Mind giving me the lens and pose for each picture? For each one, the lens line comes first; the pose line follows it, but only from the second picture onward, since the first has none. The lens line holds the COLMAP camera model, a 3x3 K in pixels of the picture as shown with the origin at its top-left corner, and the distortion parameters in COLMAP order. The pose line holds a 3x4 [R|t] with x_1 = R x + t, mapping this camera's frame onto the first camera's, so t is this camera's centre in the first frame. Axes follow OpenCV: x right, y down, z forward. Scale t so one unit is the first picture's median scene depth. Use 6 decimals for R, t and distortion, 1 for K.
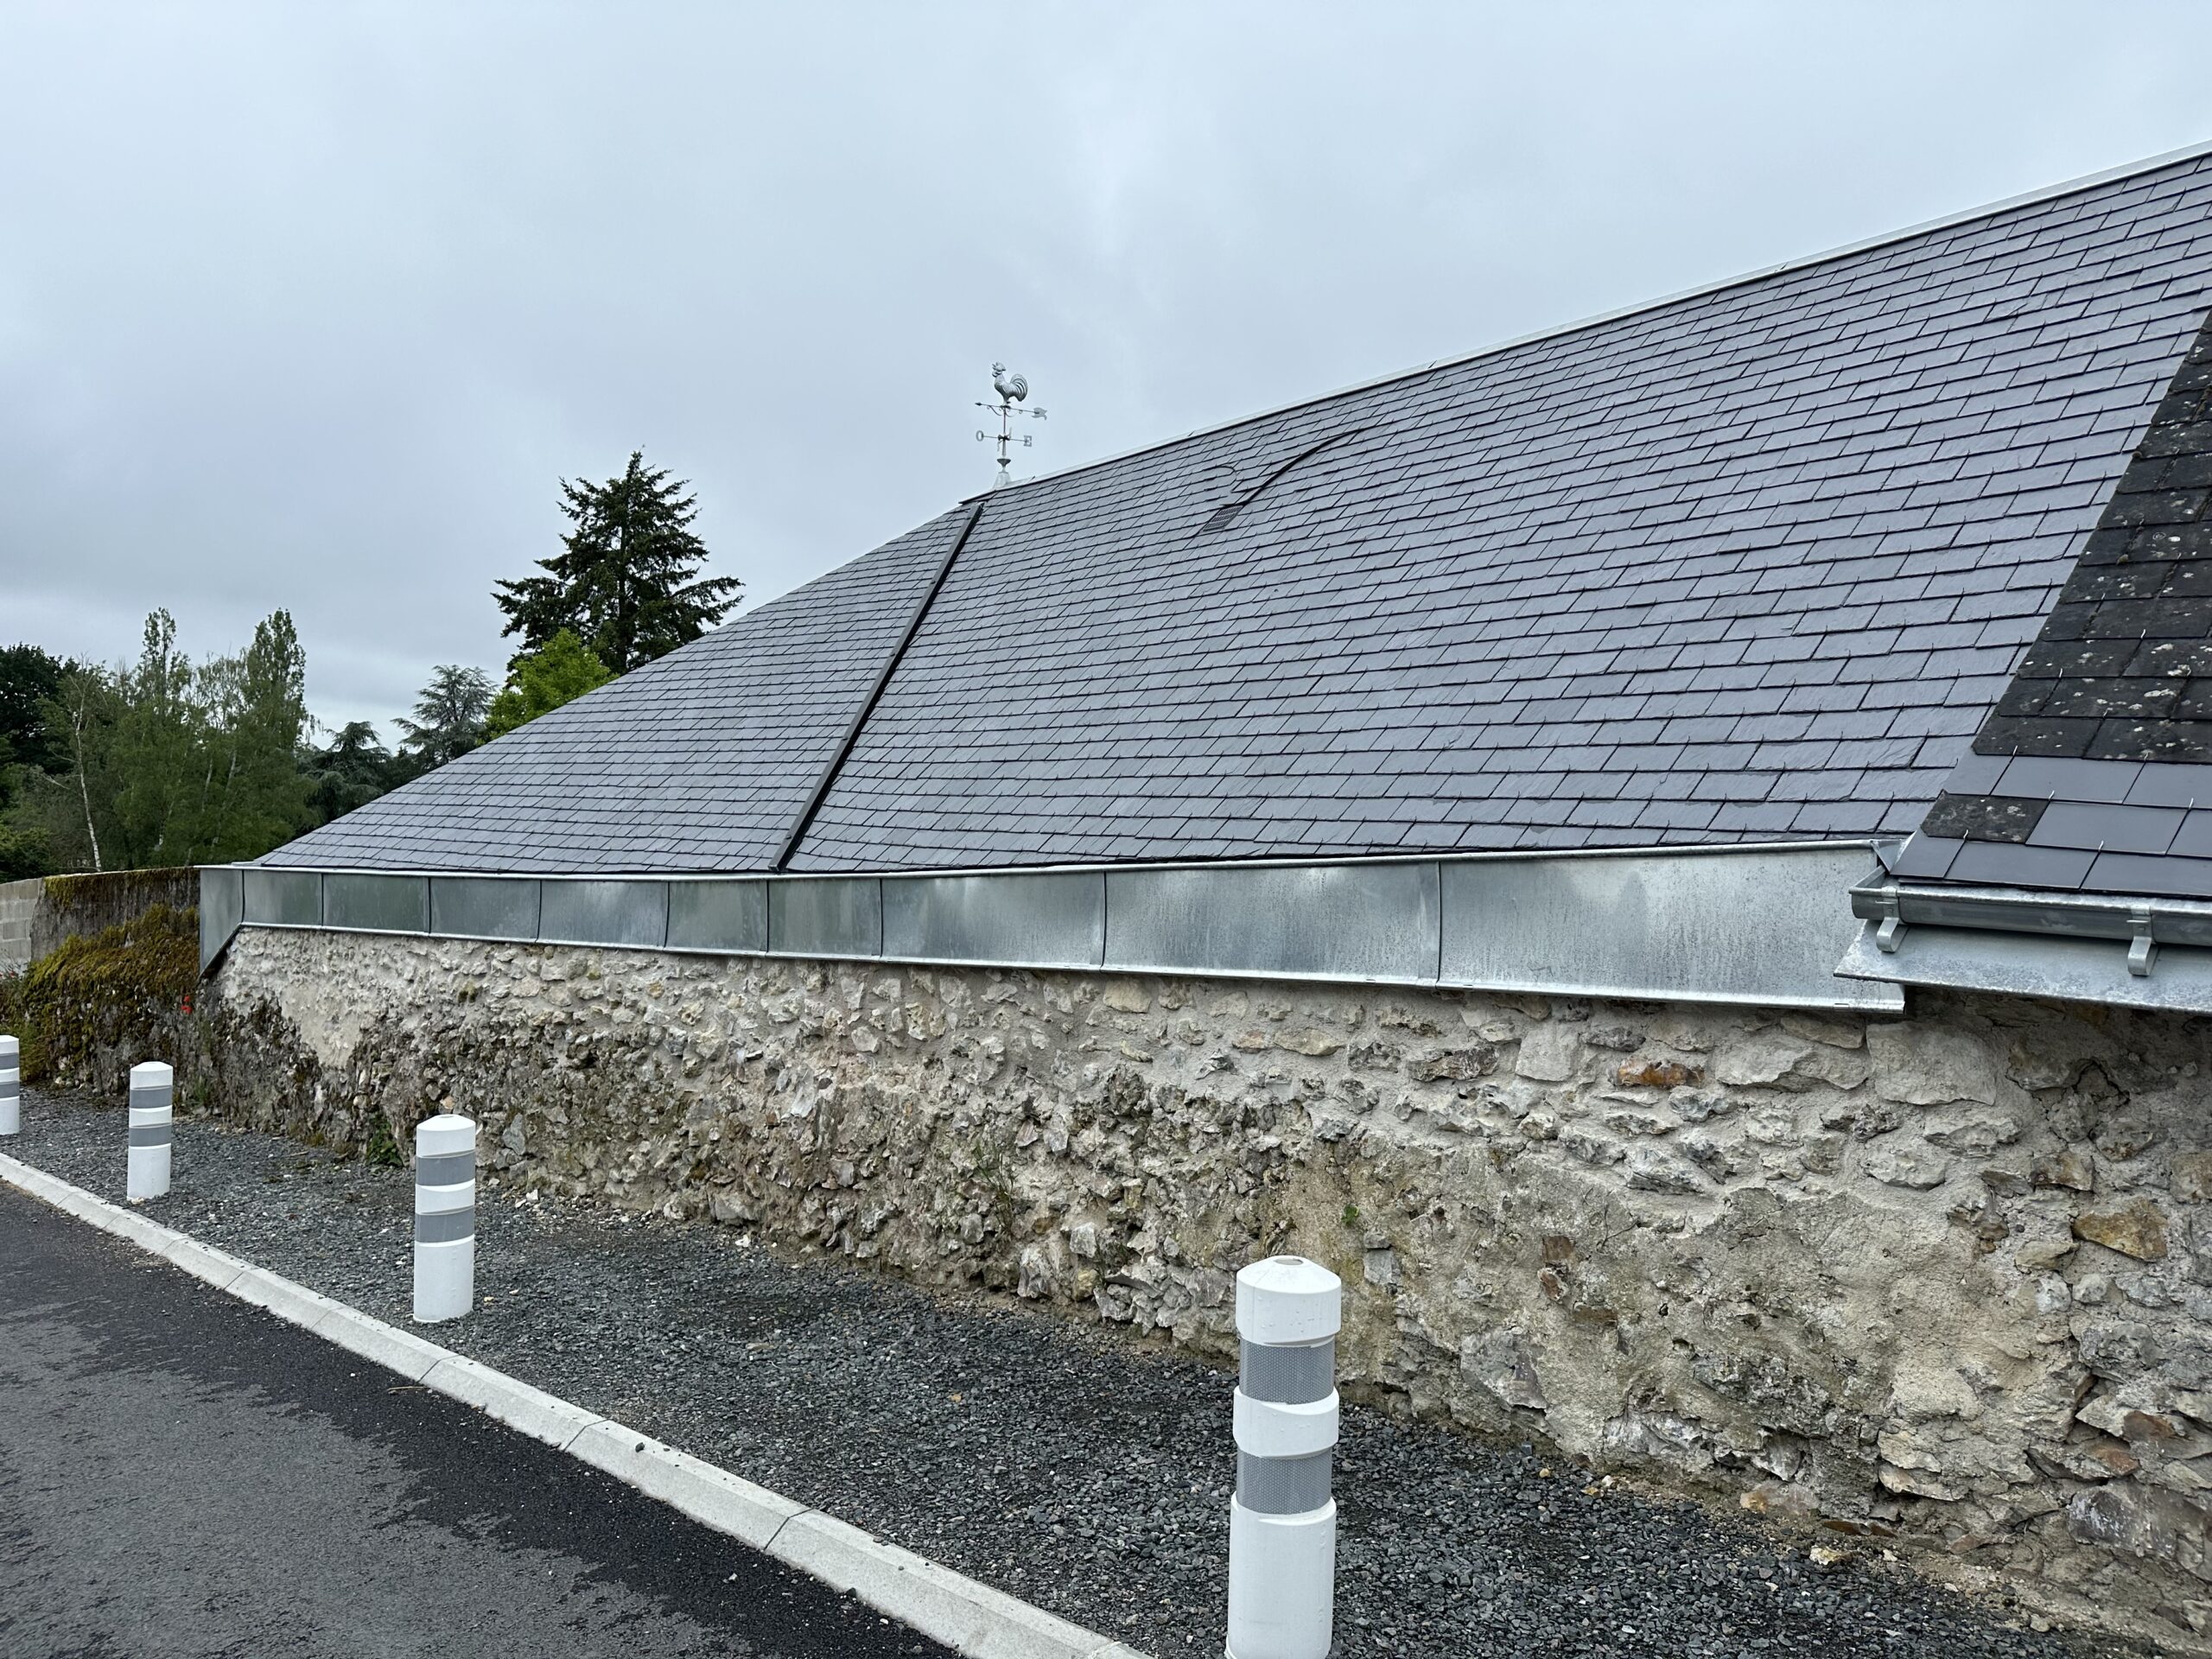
lens RADIAL K [[1531.9, 0, 1098.2], [0, 1531.9, 822.4], [0, 0, 1]] dist [0.056832, -0.078551]
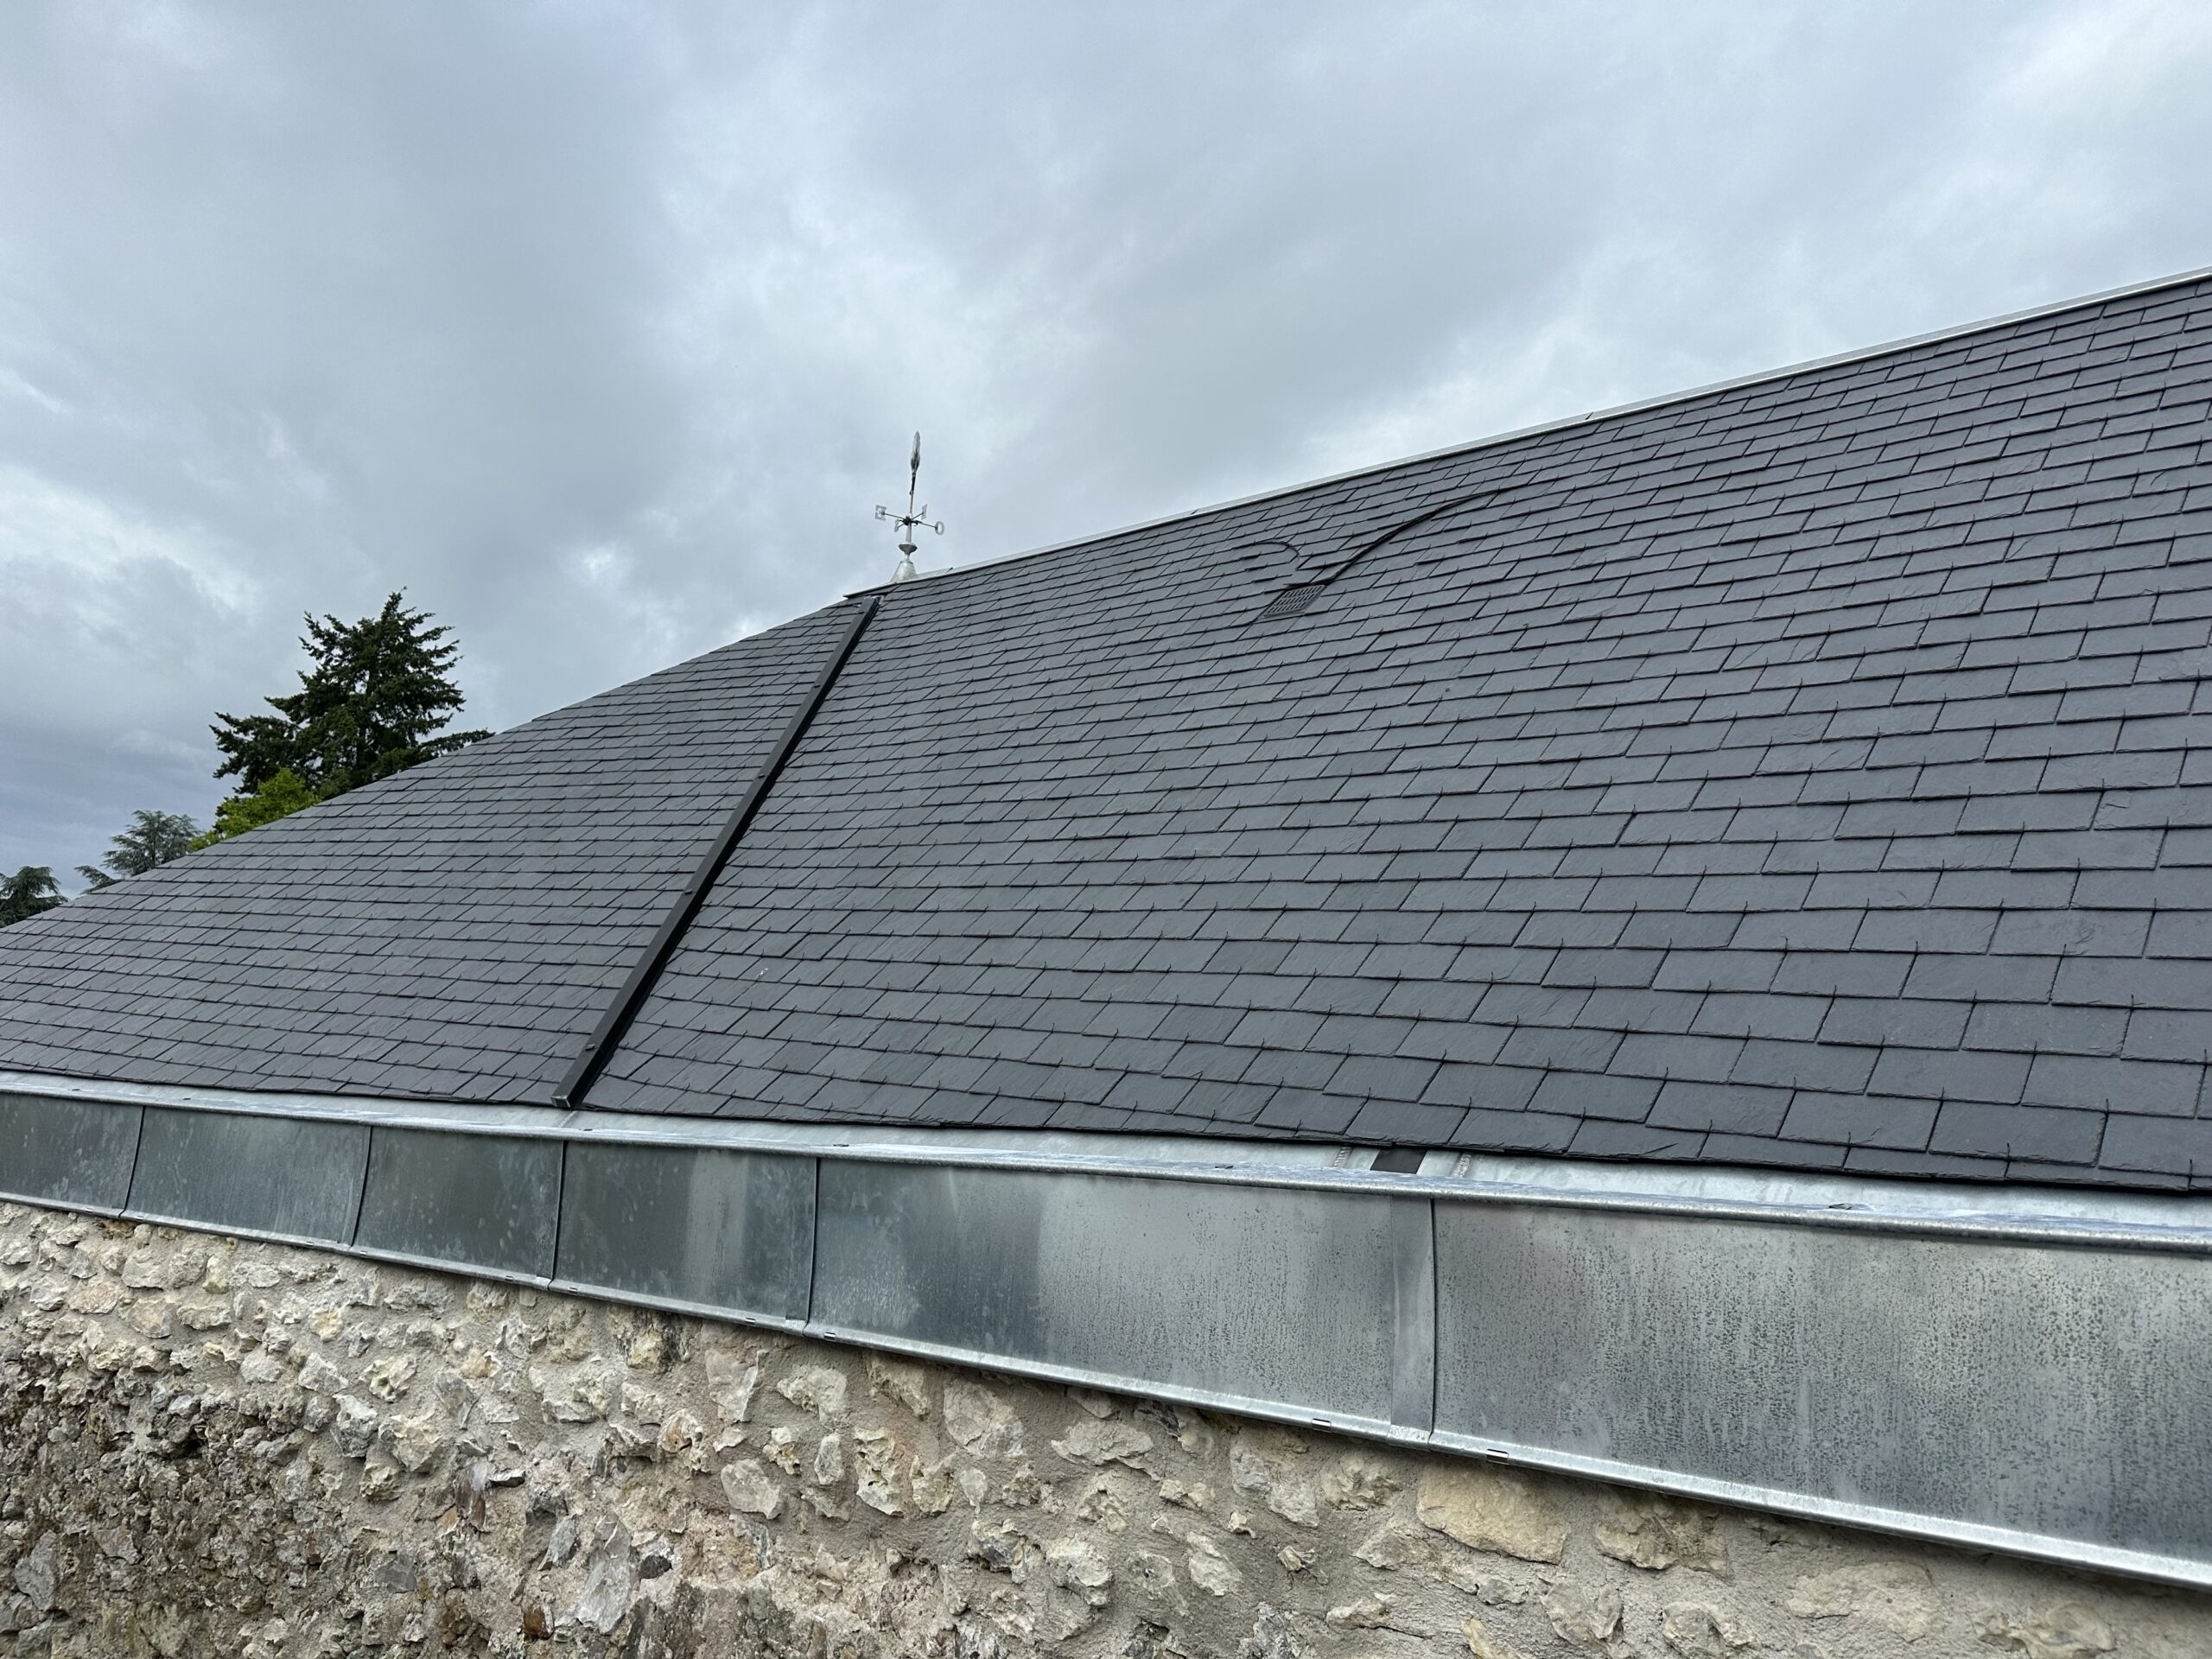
lens RADIAL K [[1531.9, 0, 1094.0], [0, 1531.9, 809.1], [0, 0, 1]] dist [0.056832, -0.078551]
pose [[0.987174, 0.065724, 0.145489, -0.104282], [-0.045178, 0.989082, -0.140271, -0.007381], [-0.153120, 0.131899, 0.979366, 0.376075]]
